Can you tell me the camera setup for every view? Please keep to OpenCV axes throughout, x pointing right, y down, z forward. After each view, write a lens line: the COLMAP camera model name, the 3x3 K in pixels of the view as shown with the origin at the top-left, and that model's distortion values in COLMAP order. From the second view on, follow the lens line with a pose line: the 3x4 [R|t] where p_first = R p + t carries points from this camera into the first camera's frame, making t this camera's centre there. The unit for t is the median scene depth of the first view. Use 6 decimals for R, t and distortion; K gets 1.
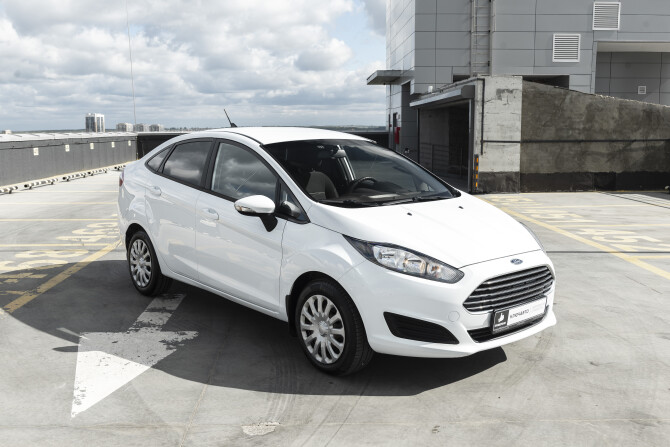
lens RADIAL K [[681.9, 0, 319.6], [0, 681.9, 240.5], [0, 0, 1]] dist [-0.013885, -0.001469]
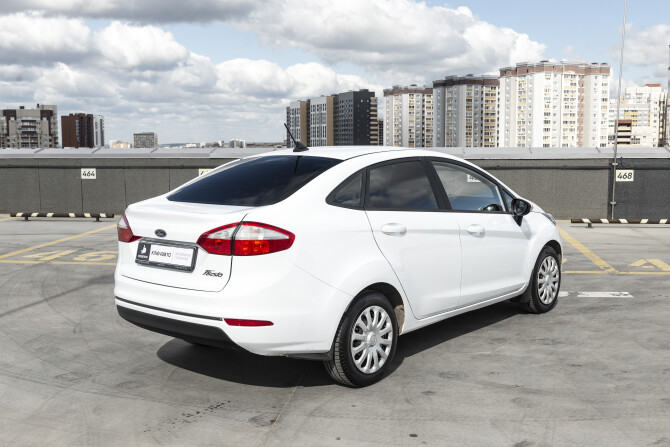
lens RADIAL K [[753.4, 0, 335.0], [0, 753.4, 223.5], [0, 0, 1]] dist [-0.007391, -0.014620]
pose [[-0.160484, 0.113532, -0.980487, 1.368302], [-0.152638, 0.978559, 0.138292, -0.170411], [0.975165, 0.171854, -0.139714, 0.929348]]
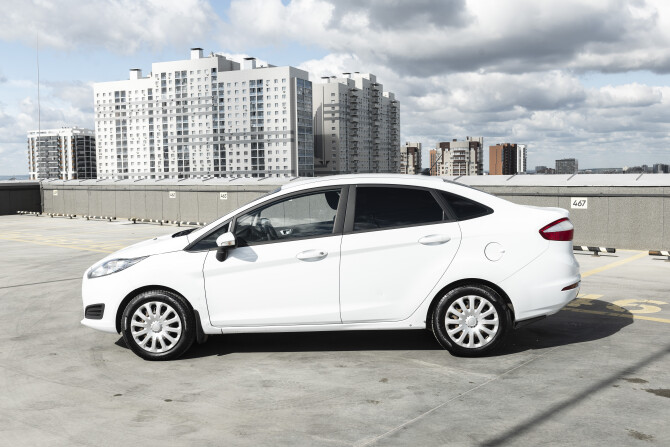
lens RADIAL K [[681.9, 0, 319.6], [0, 681.9, 240.5], [0, 0, 1]] dist [-0.013885, -0.001469]
pose [[-0.700065, 0.091606, -0.708179, 0.930411], [-0.088036, 0.973099, 0.212903, -0.362111], [0.708632, 0.211391, -0.673168, 2.135685]]
